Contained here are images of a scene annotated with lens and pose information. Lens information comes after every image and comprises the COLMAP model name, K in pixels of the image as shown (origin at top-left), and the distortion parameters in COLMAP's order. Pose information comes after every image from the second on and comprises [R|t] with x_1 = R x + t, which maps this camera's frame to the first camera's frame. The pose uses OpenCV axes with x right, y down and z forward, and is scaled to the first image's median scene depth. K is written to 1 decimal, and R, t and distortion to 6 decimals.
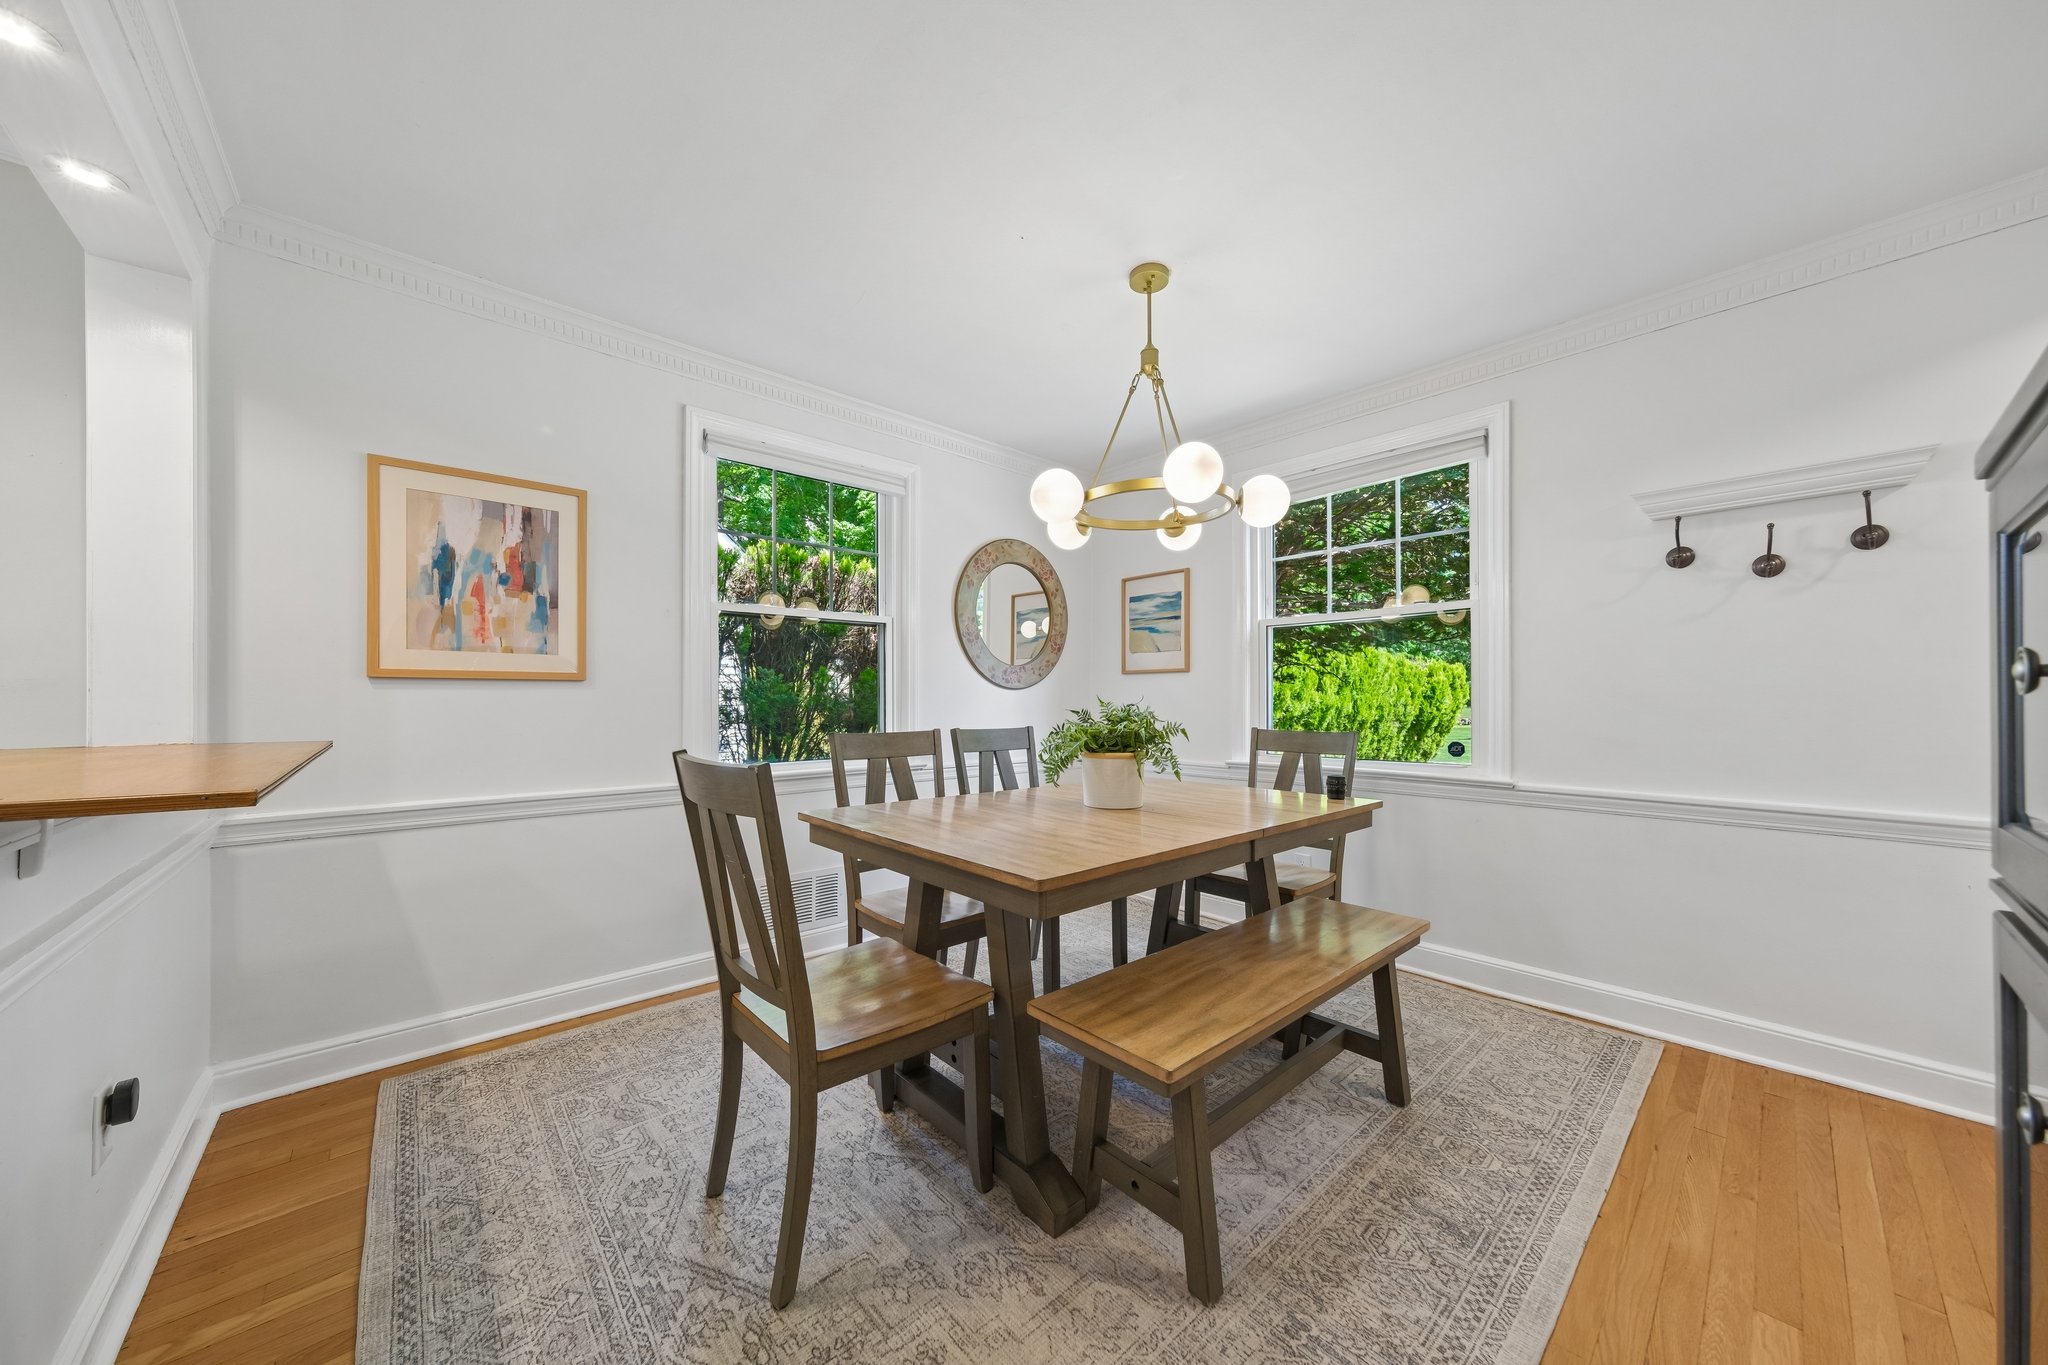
lens RADIAL K [[700.3, 0, 1024.5], [0, 700.3, 697.5], [0, 0, 1]] dist [-0.000512, 0.000068]
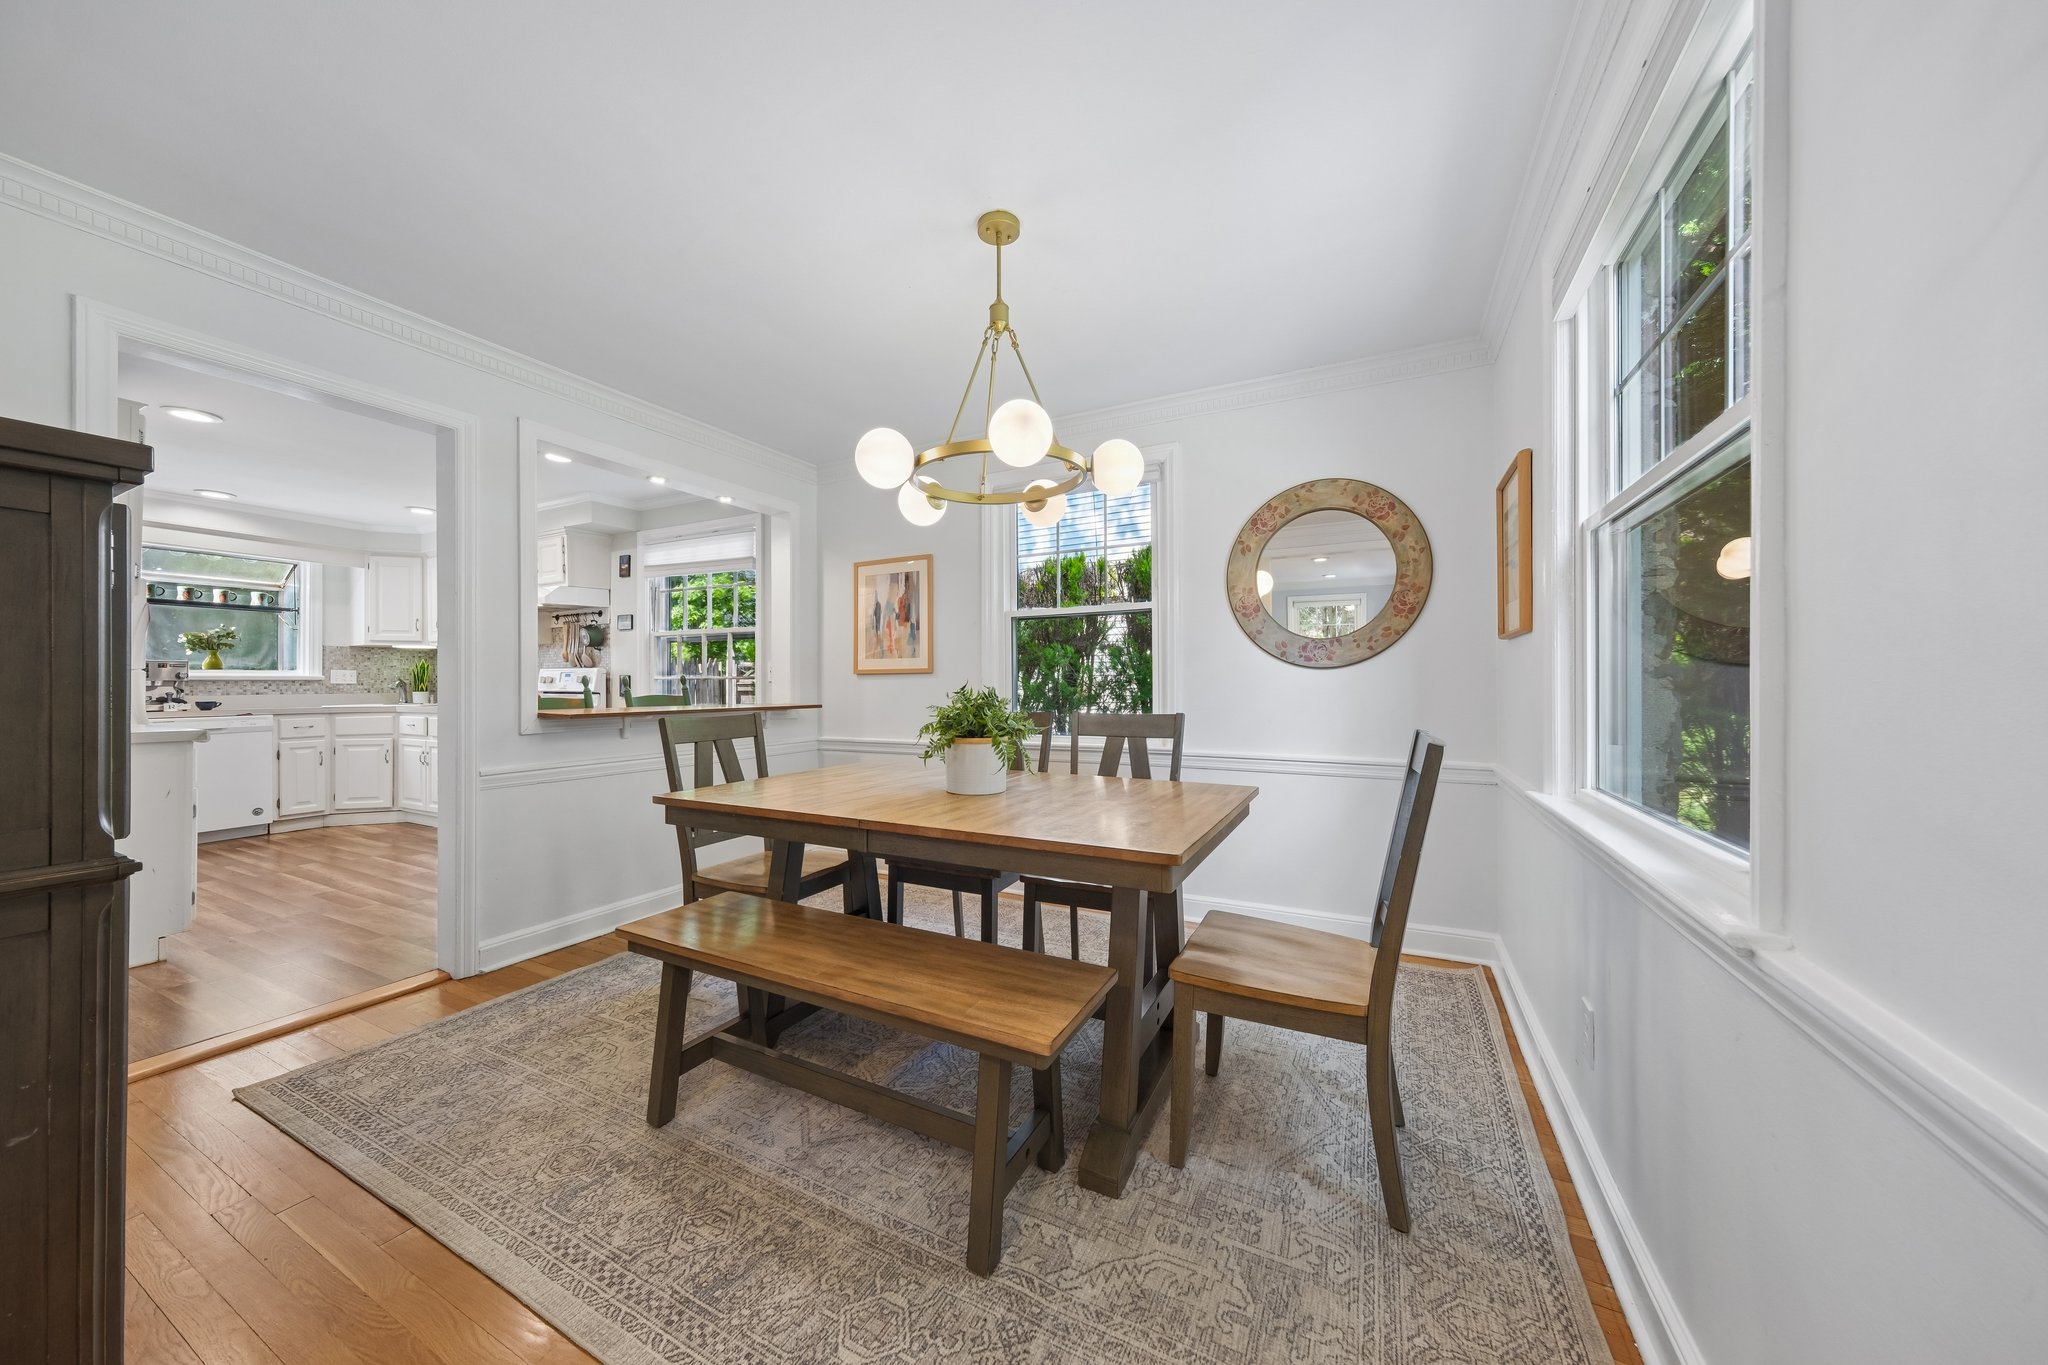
lens RADIAL K [[700.2, 0, 1011.0], [0, 700.2, 680.7], [0, 0, 1]] dist [-0.000974, 0.000031]
pose [[0.343439, -0.008429, -0.939137, 1.000893], [0.007219, 0.999954, -0.006335, 0.005665], [0.939147, -0.004604, 0.343484, 0.663451]]
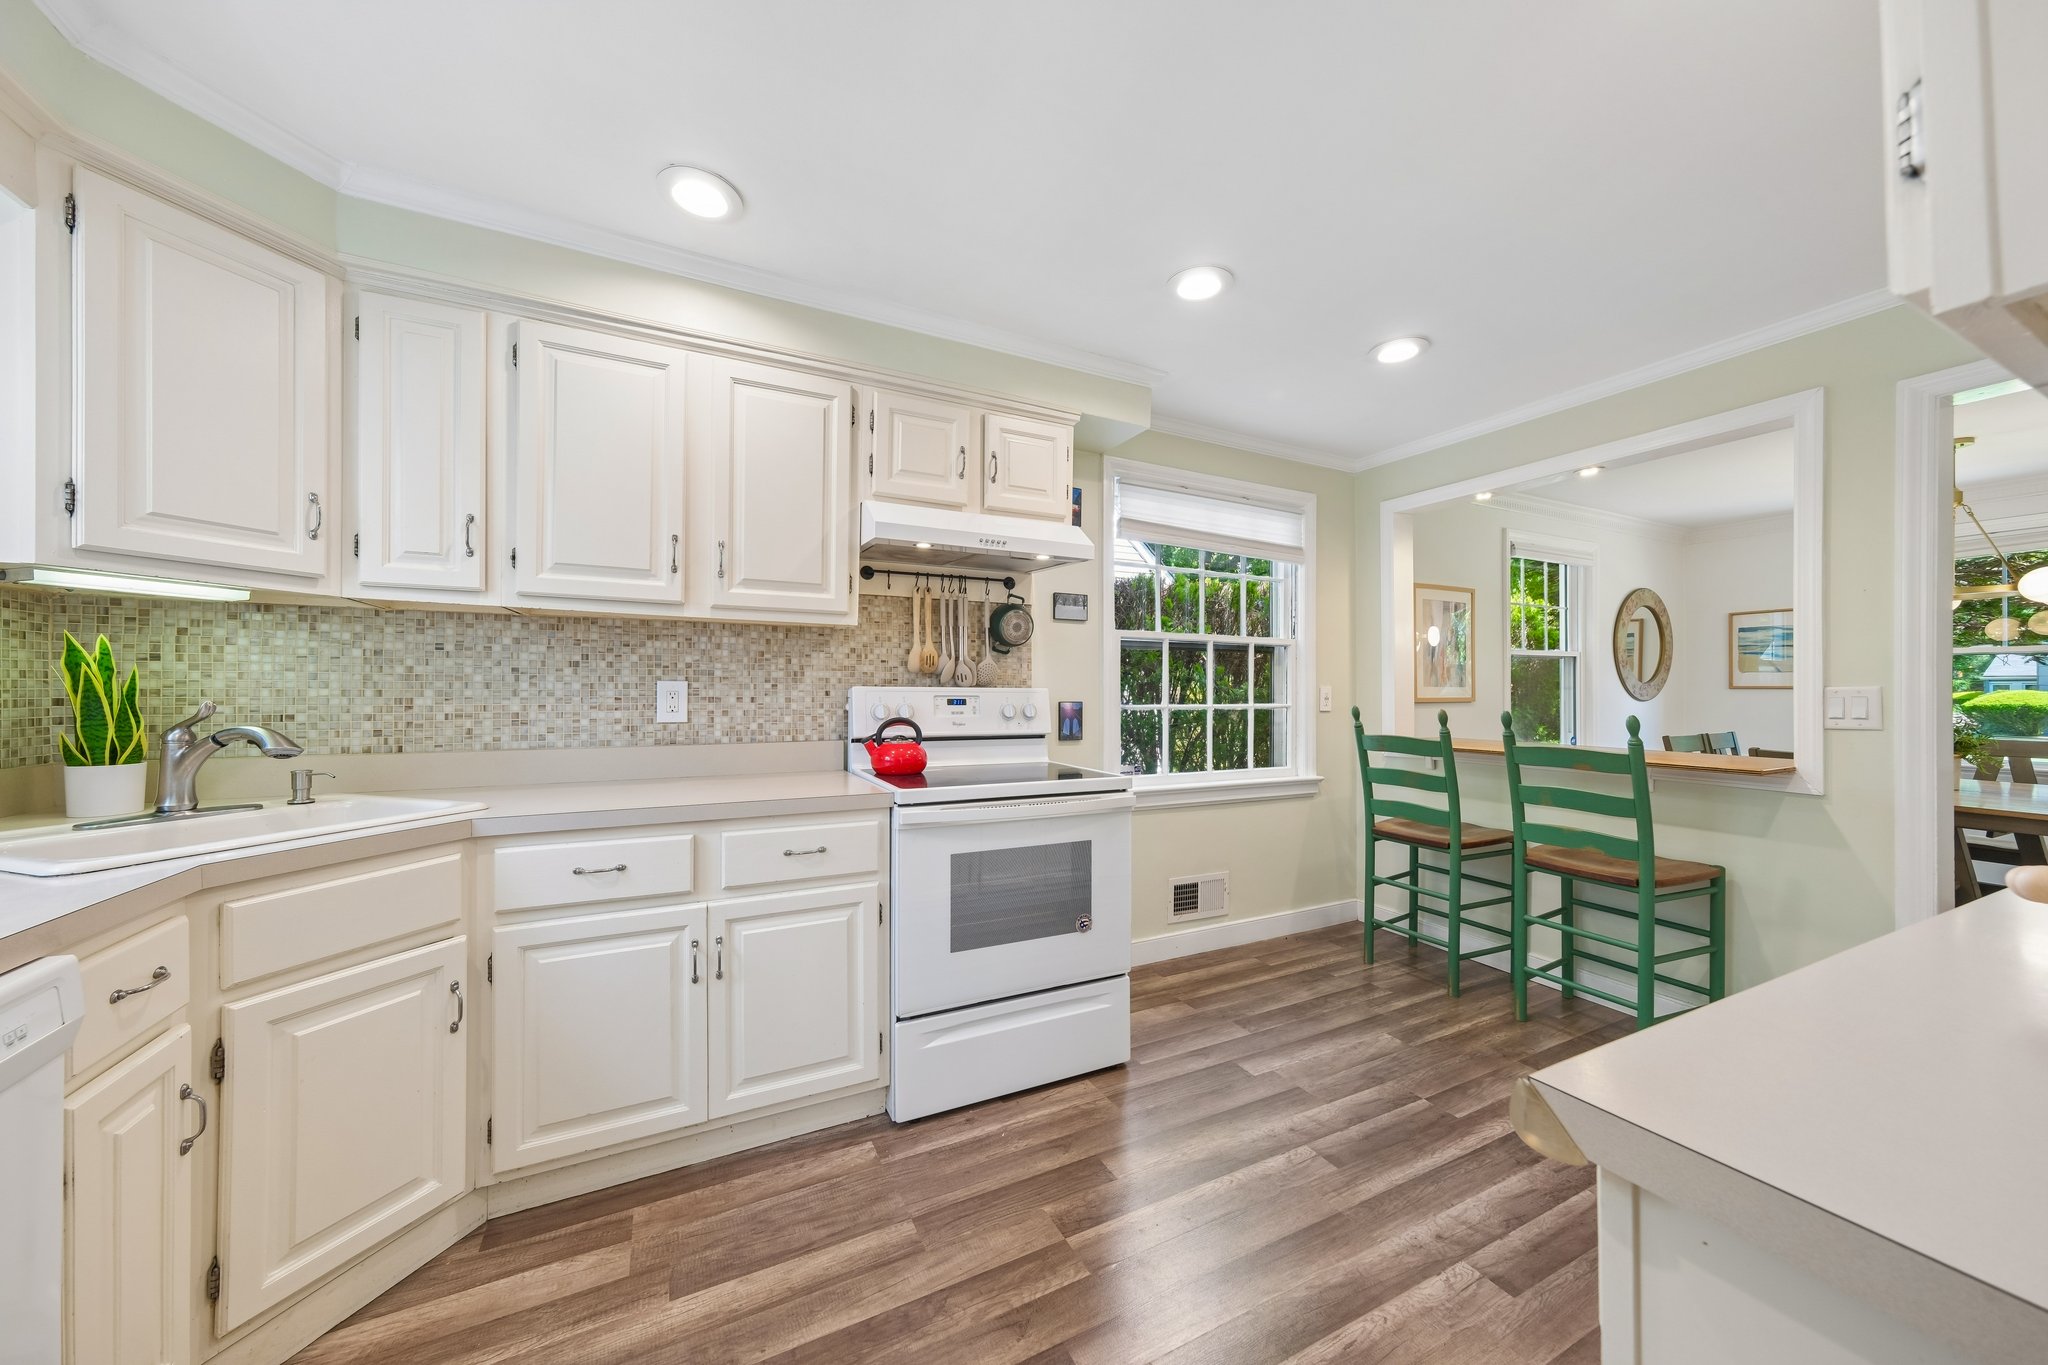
lens RADIAL K [[700.3, 0, 1024.5], [0, 700.3, 697.5], [0, 0, 1]] dist [-0.000512, 0.000068]
pose [[0.961572, -0.008065, -0.274436, -1.285887], [0.006444, 0.999956, -0.006808, -0.033170], [0.274479, 0.004778, 0.961581, -0.966898]]
